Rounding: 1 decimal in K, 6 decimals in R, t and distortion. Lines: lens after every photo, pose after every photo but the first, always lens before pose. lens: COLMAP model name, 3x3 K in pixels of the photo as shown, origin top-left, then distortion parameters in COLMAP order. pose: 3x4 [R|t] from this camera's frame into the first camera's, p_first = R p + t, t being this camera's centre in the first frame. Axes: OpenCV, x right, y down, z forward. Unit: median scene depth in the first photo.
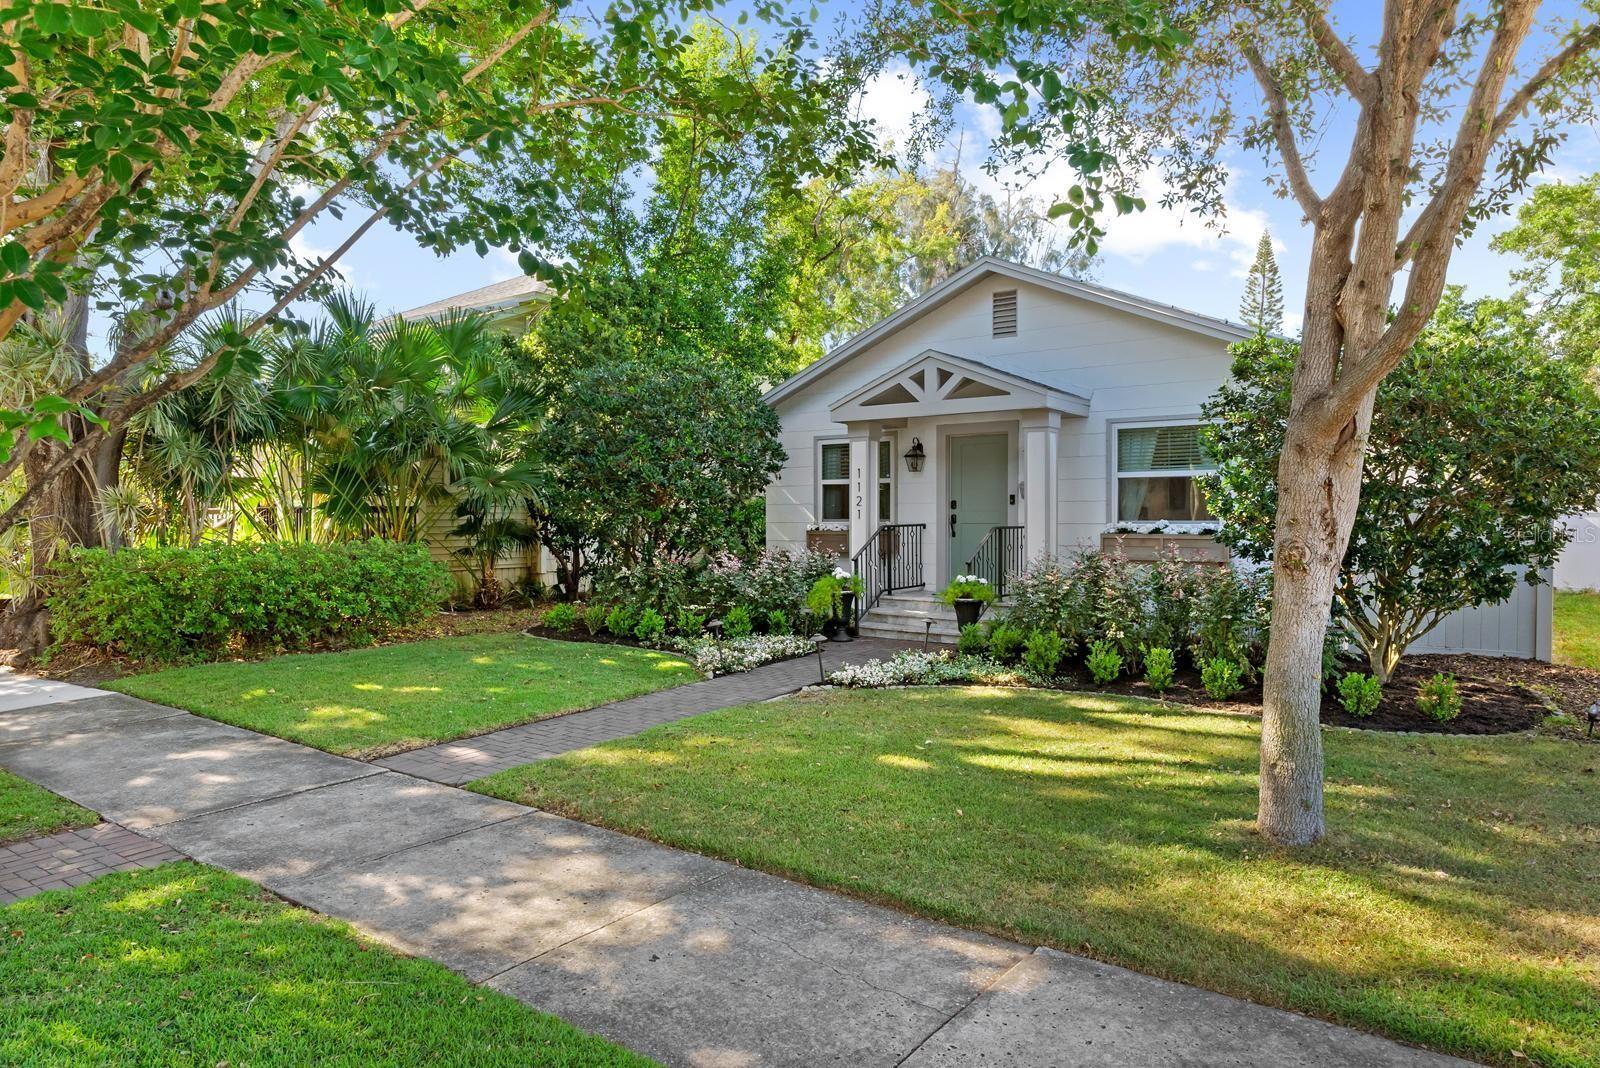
lens RADIAL K [[986.0, 0, 798.4], [0, 986.0, 510.4], [0, 0, 1]] dist [-0.002077, -0.000253]
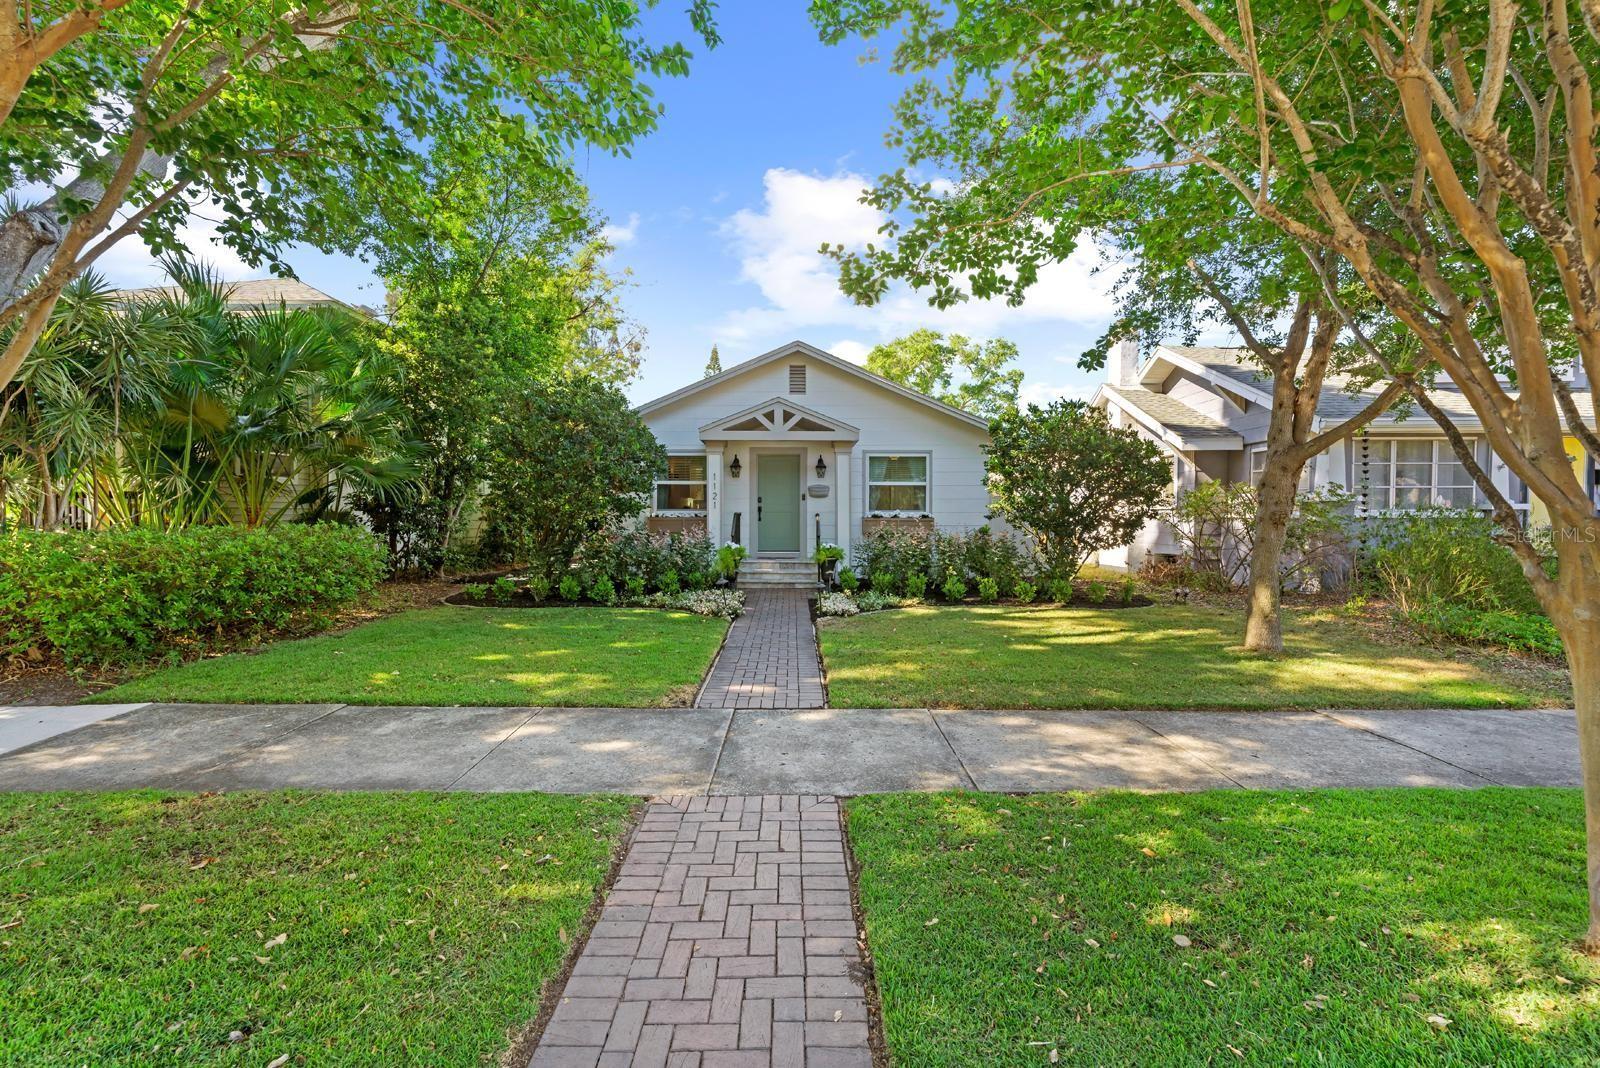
lens RADIAL K [[642.0, 0, 793.4], [0, 642.0, 516.7], [0, 0, 1]] dist [0.020150, -0.022330]
pose [[0.804706, 0.002337, 0.593669, -0.479701], [-0.007853, 0.999947, 0.006708, 0.016227], [-0.593622, -0.010060, 0.804681, 0.200414]]
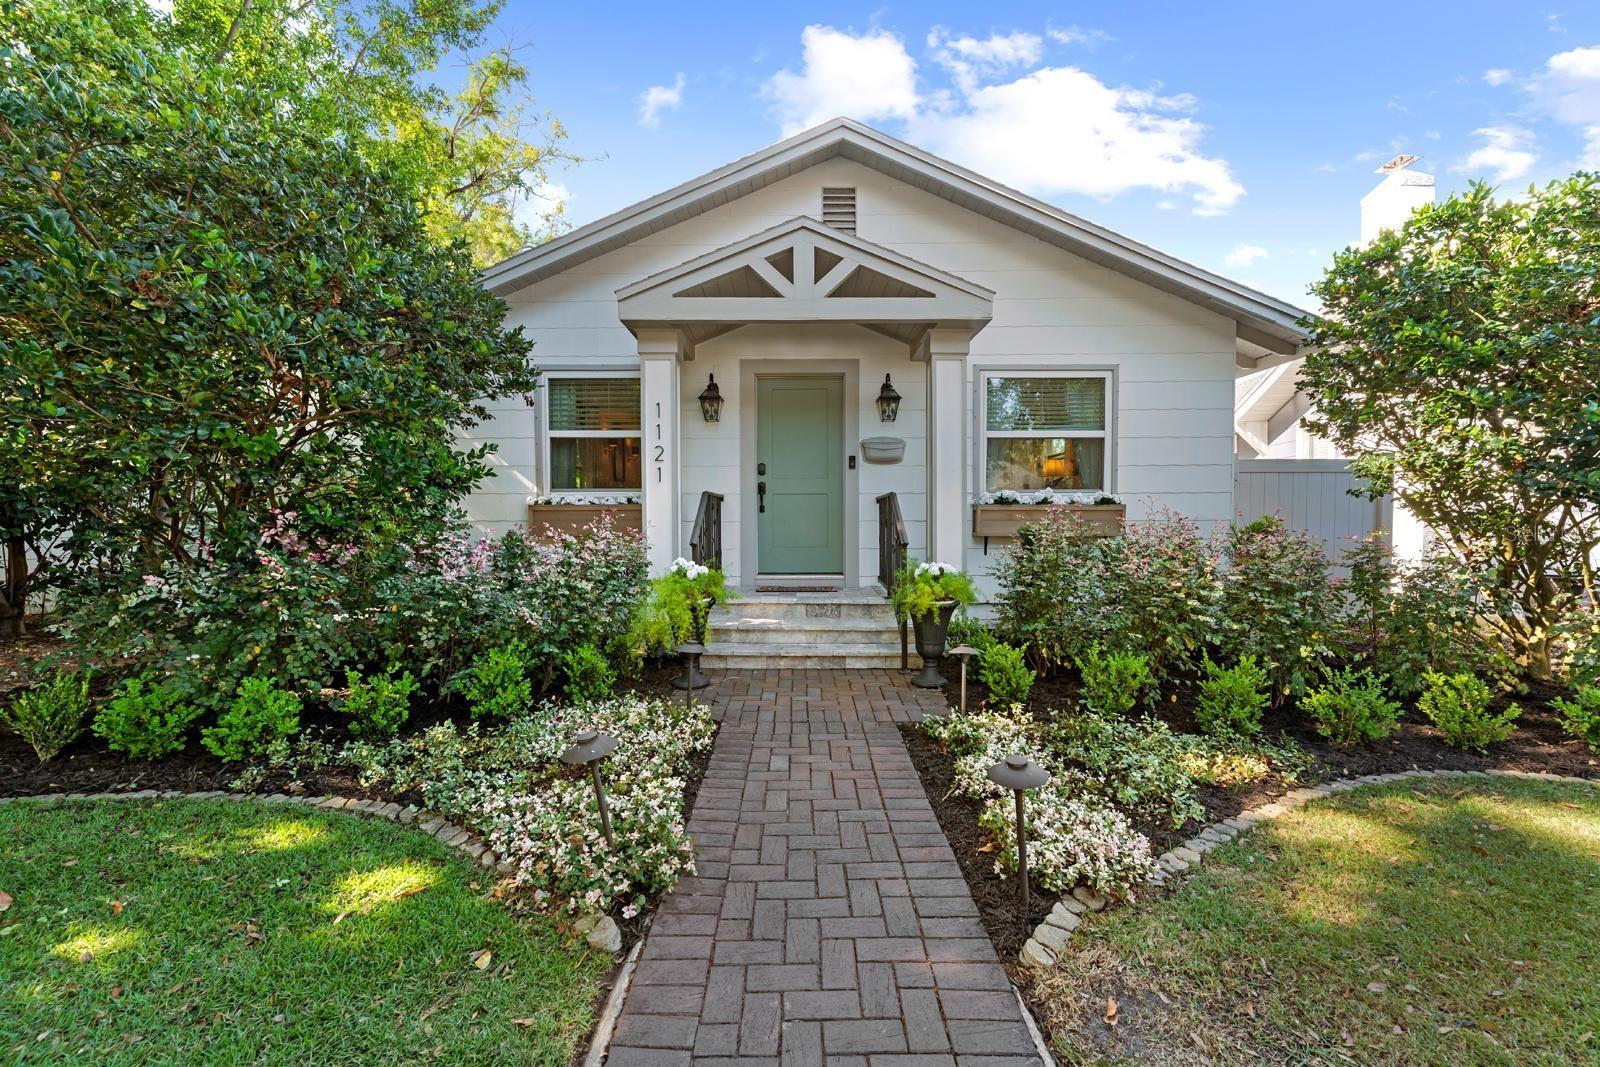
lens RADIAL K [[651.8, 0, 797.7], [0, 651.8, 537.3], [0, 0, 1]] dist [-0.000275, -0.000152]
pose [[0.807613, -0.016353, 0.589486, -0.137387], [-0.003676, 0.999456, 0.032761, 0.036004], [-0.589701, -0.028625, 0.807114, 0.710961]]
